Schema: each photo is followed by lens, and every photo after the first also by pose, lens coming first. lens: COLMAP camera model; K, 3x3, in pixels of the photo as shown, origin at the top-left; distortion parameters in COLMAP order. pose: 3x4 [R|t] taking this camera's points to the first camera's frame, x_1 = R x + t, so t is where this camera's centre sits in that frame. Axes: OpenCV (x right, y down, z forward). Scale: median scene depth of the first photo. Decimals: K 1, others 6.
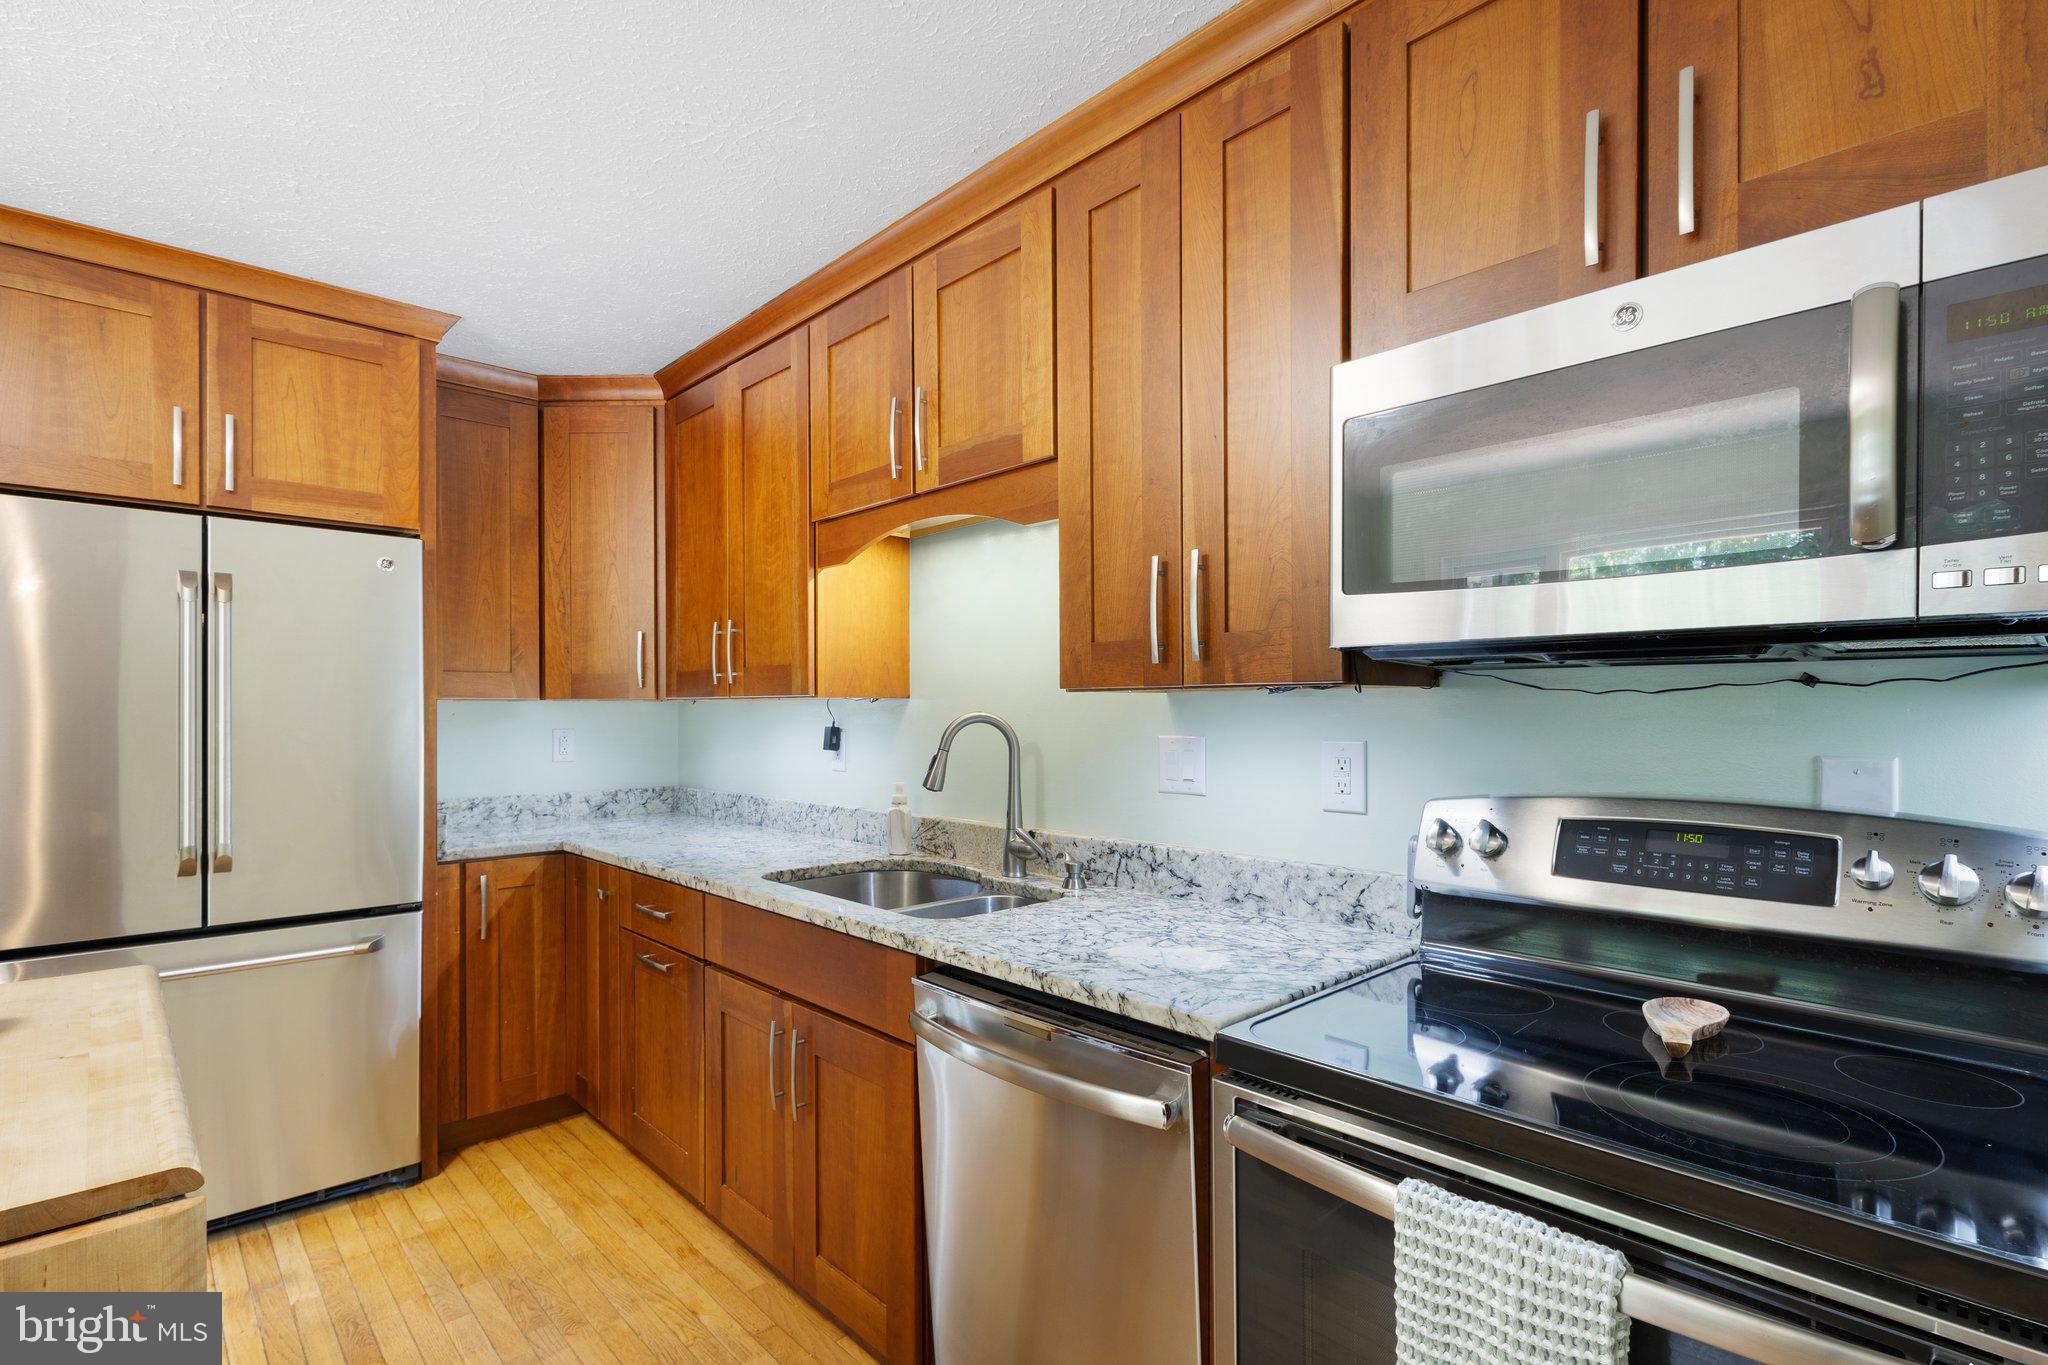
lens RADIAL K [[963.9, 0, 1025.0], [0, 963.9, 723.9], [0, 0, 1]] dist [0.005689, -0.001383]
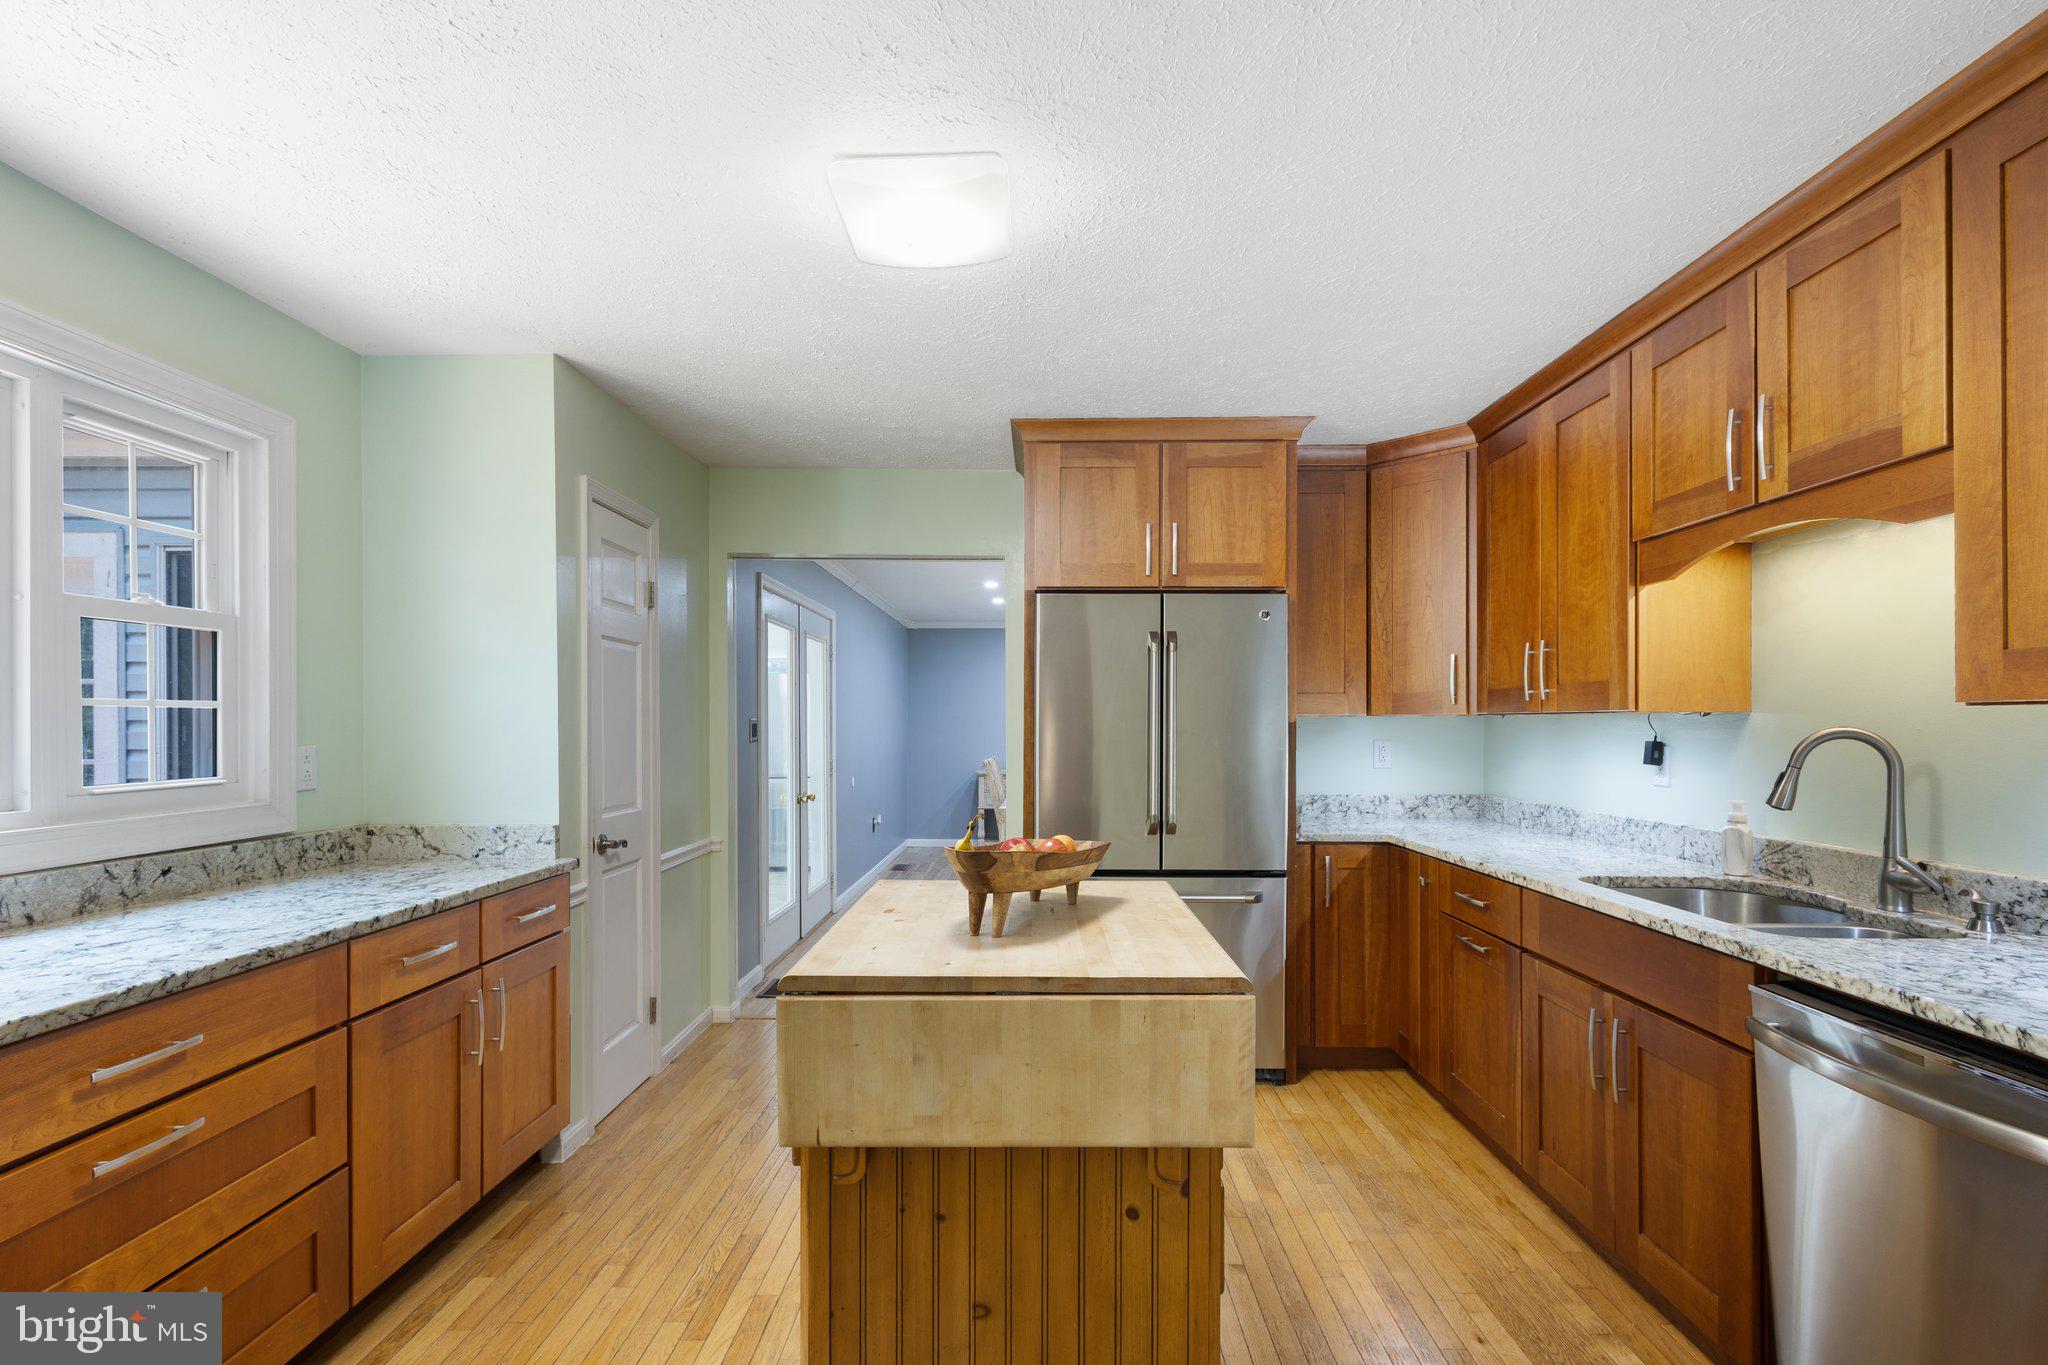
lens RADIAL K [[963.9, 0, 1025.0], [0, 963.9, 723.9], [0, 0, 1]] dist [0.005689, -0.001383]
pose [[0.718599, 0.001221, -0.695423, 0.032705], [-0.009896, 0.999915, -0.008471, 0.000035], [0.695354, 0.012969, 0.718550, -0.207030]]
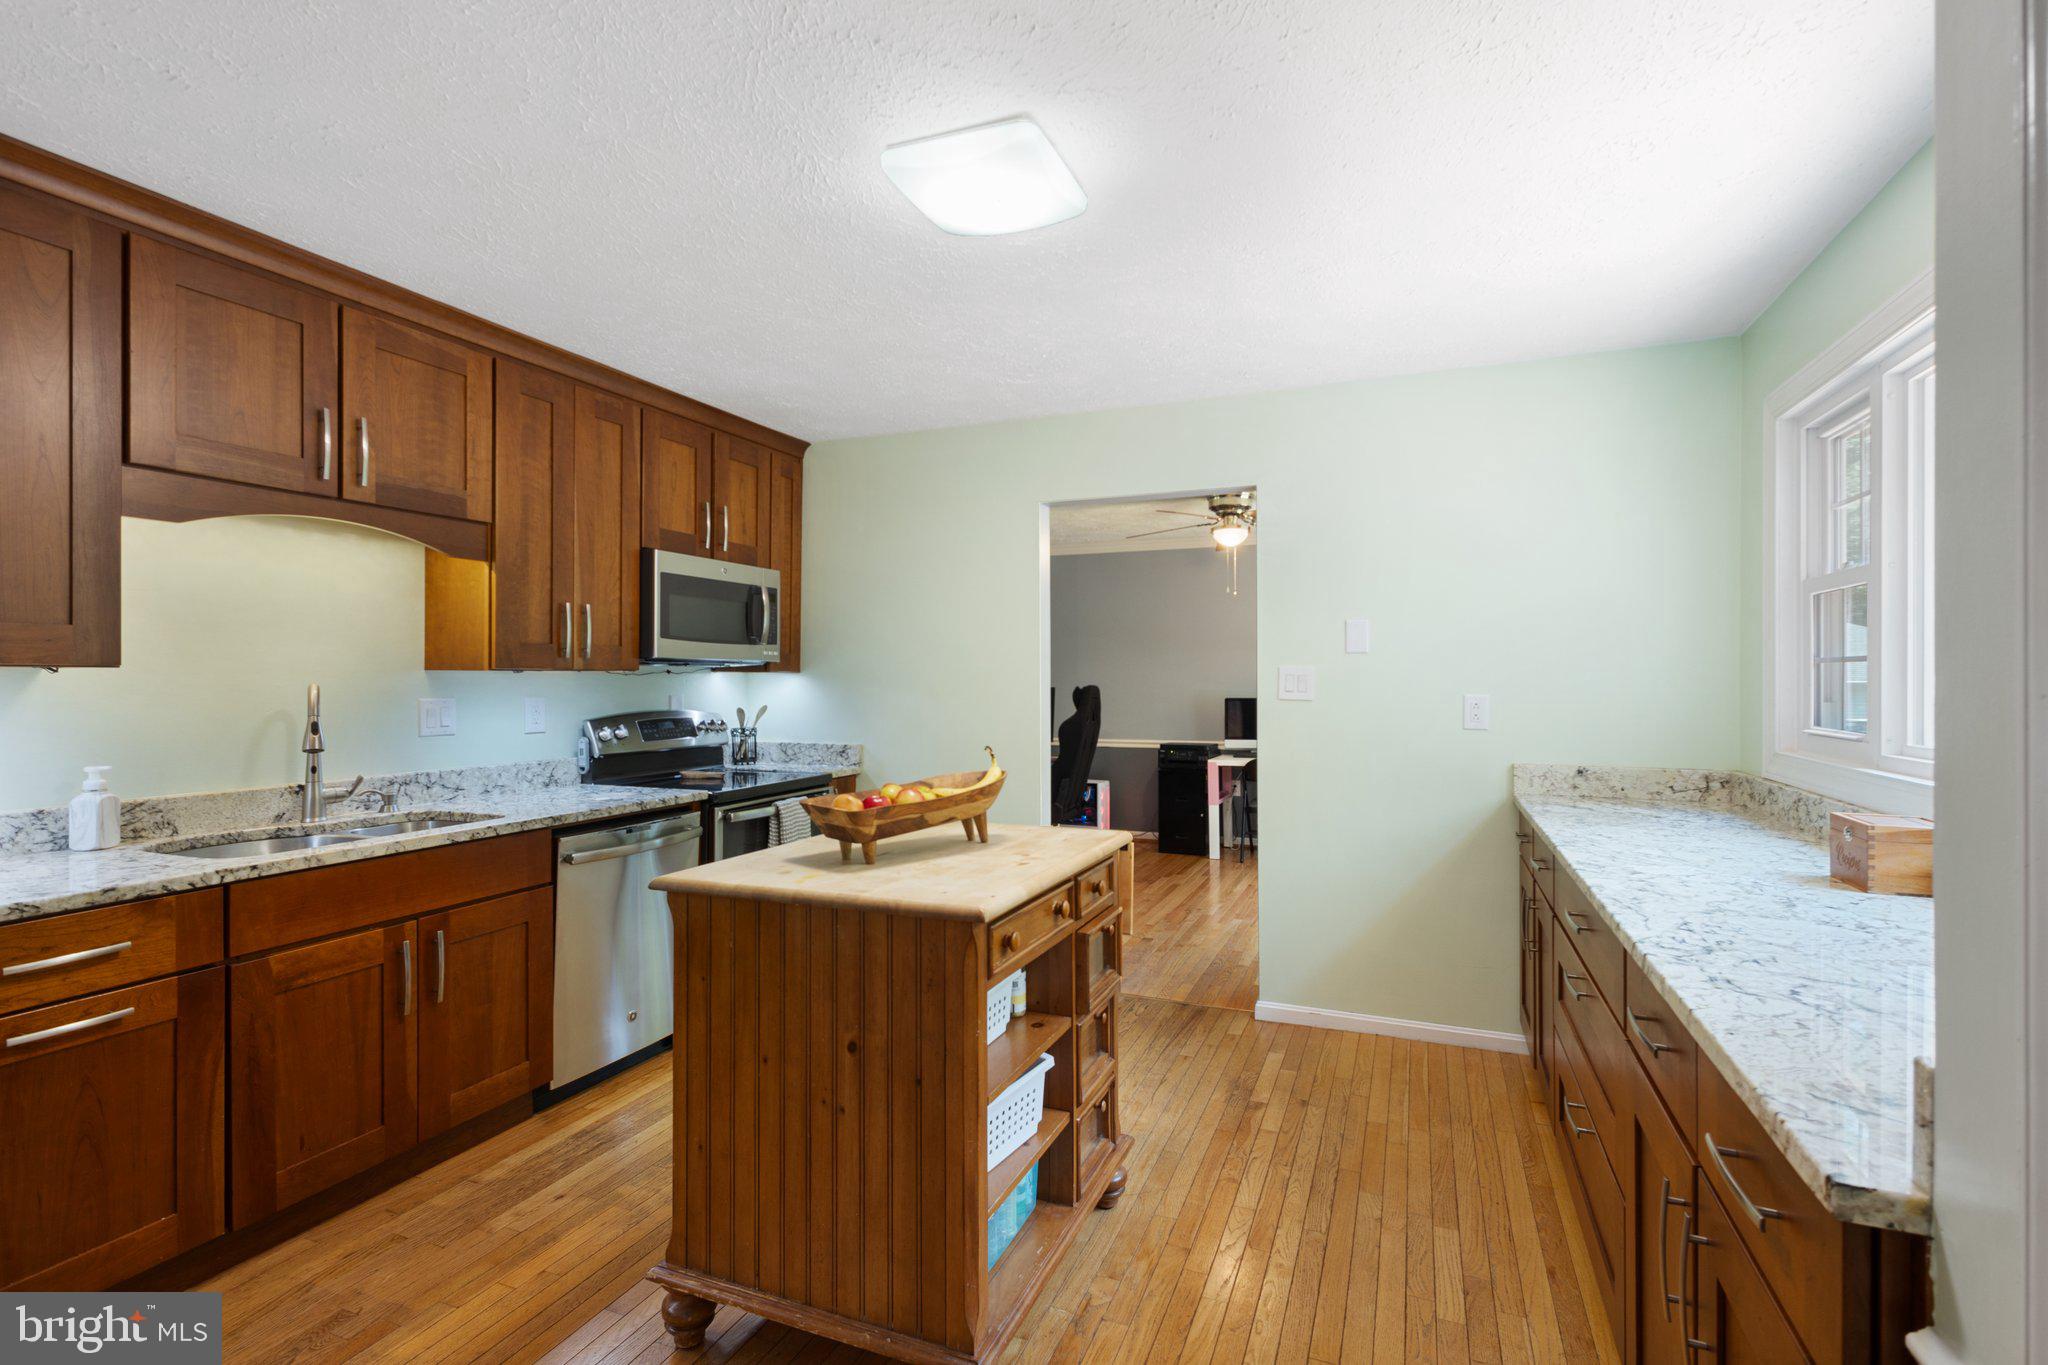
lens RADIAL K [[957.6, 0, 1024.0], [0, 957.6, 682.5], [0, 0, 1]] dist [0.001056, -0.000238]
pose [[-0.414667, -0.002498, 0.909970, -1.435909], [0.011056, 0.999909, 0.007783, -0.013661], [-0.909906, 0.013288, -0.414602, 0.681615]]
